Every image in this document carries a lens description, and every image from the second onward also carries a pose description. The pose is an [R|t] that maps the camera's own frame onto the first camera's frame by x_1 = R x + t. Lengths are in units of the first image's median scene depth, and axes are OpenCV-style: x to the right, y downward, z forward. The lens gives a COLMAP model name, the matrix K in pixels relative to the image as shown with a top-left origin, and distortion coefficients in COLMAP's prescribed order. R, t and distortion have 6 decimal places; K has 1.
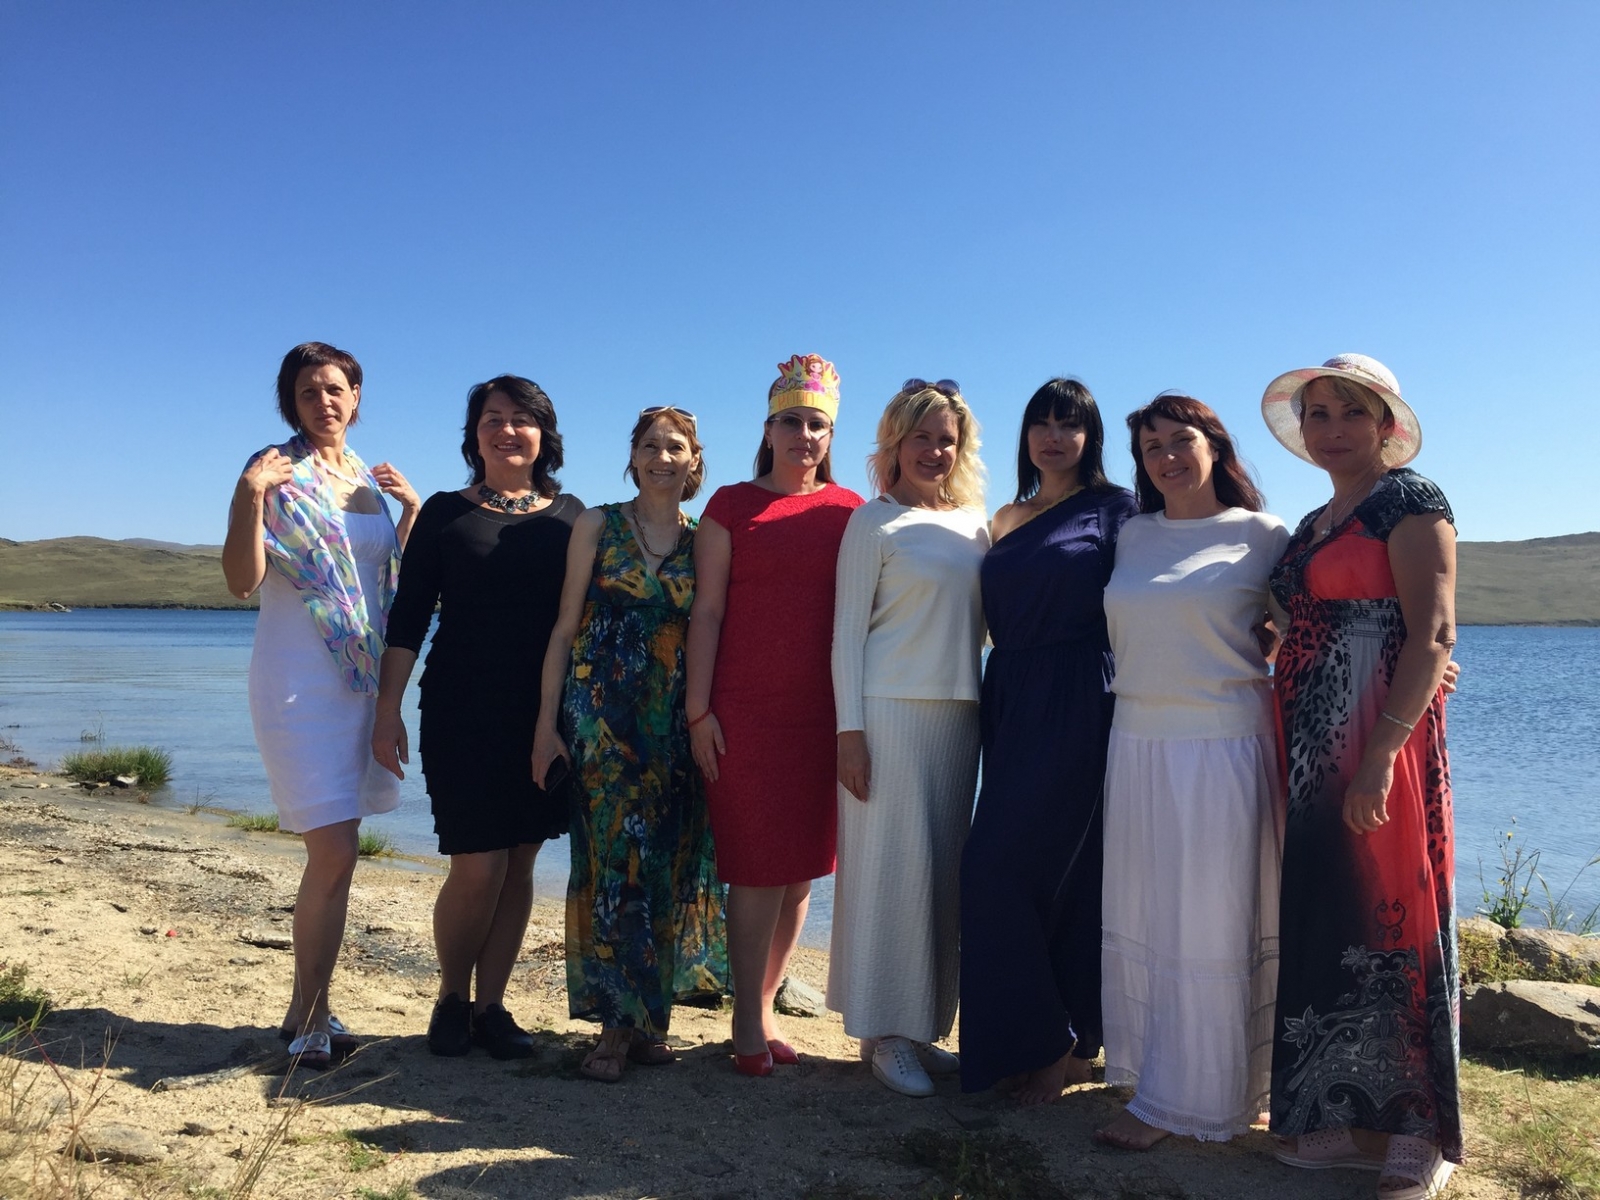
lens RADIAL K [[1255.7, 0, 800.0], [0, 1255.7, 600.0], [0, 0, 1]] dist [0.084681, -0.104434]
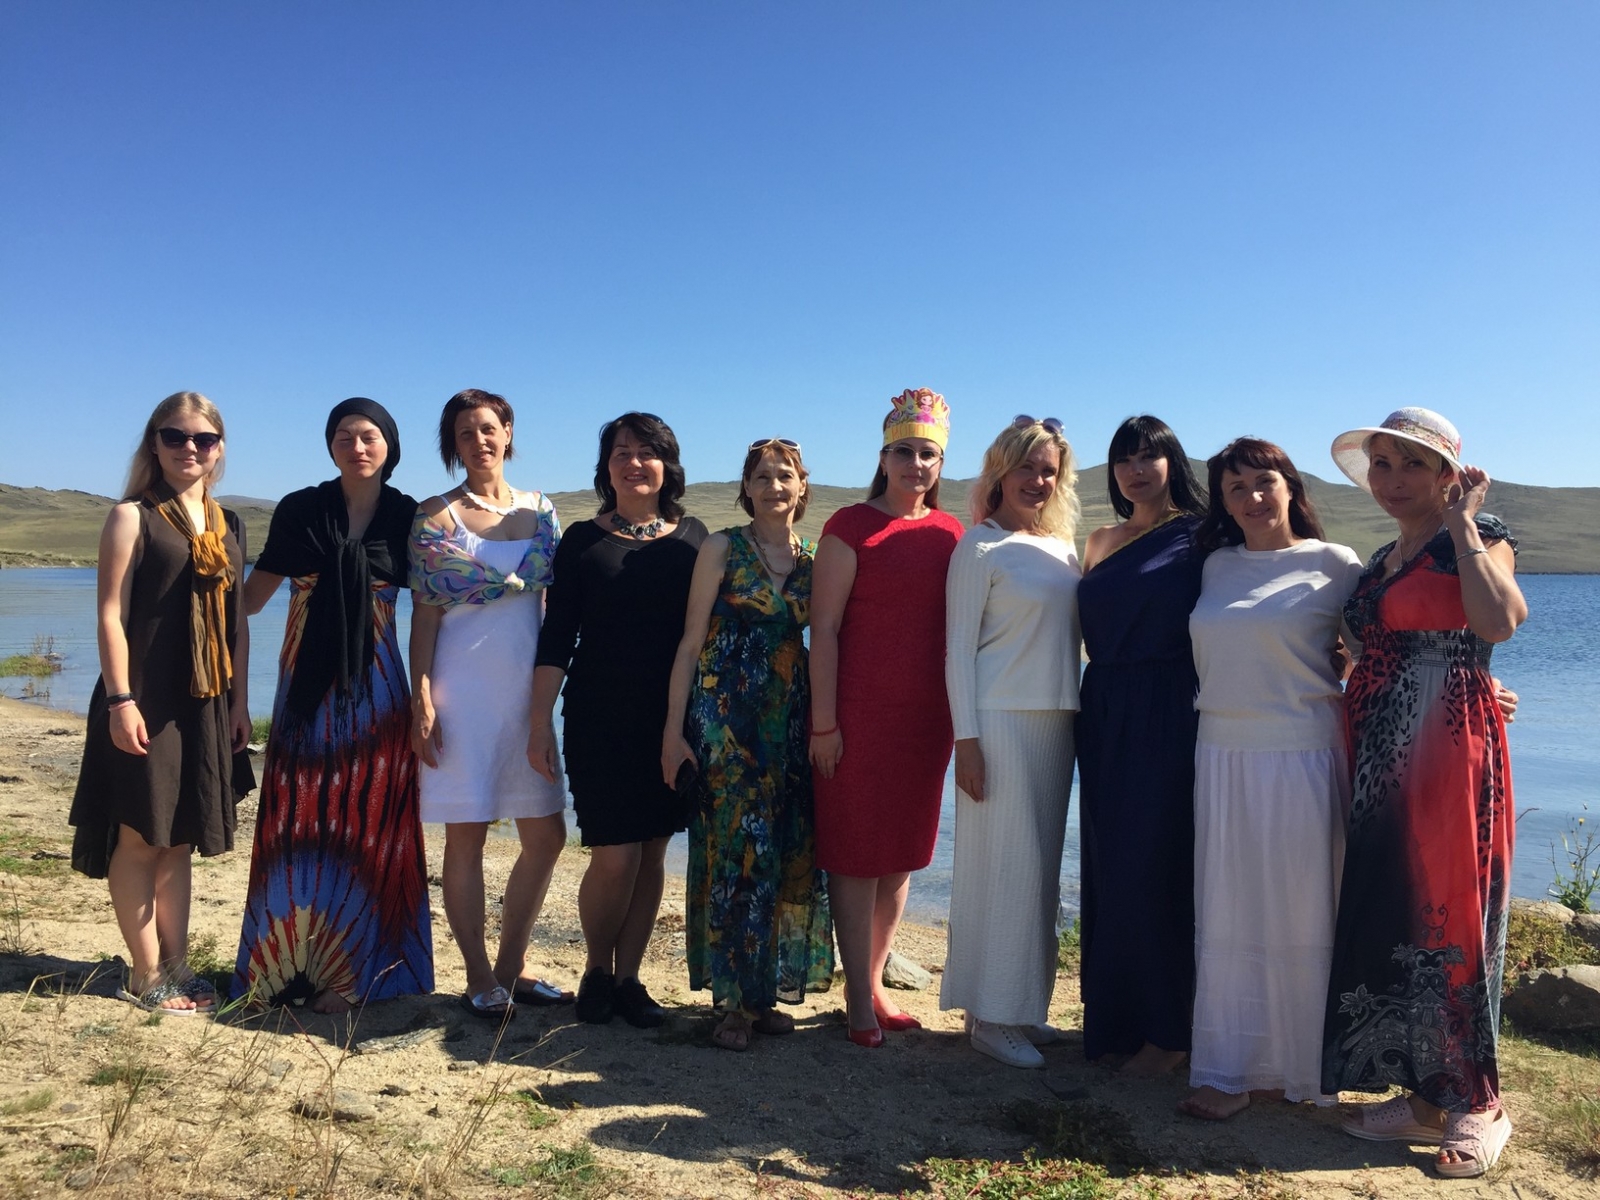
lens RADIAL K [[1283.9, 0, 800.0], [0, 1283.9, 600.0], [0, 0, 1]] dist [0.068387, -0.083310]
pose [[0.998477, -0.005582, -0.054880, -0.030500], [0.008242, 0.998796, 0.048358, -0.072866], [0.054544, -0.048736, 0.997321, -0.117888]]
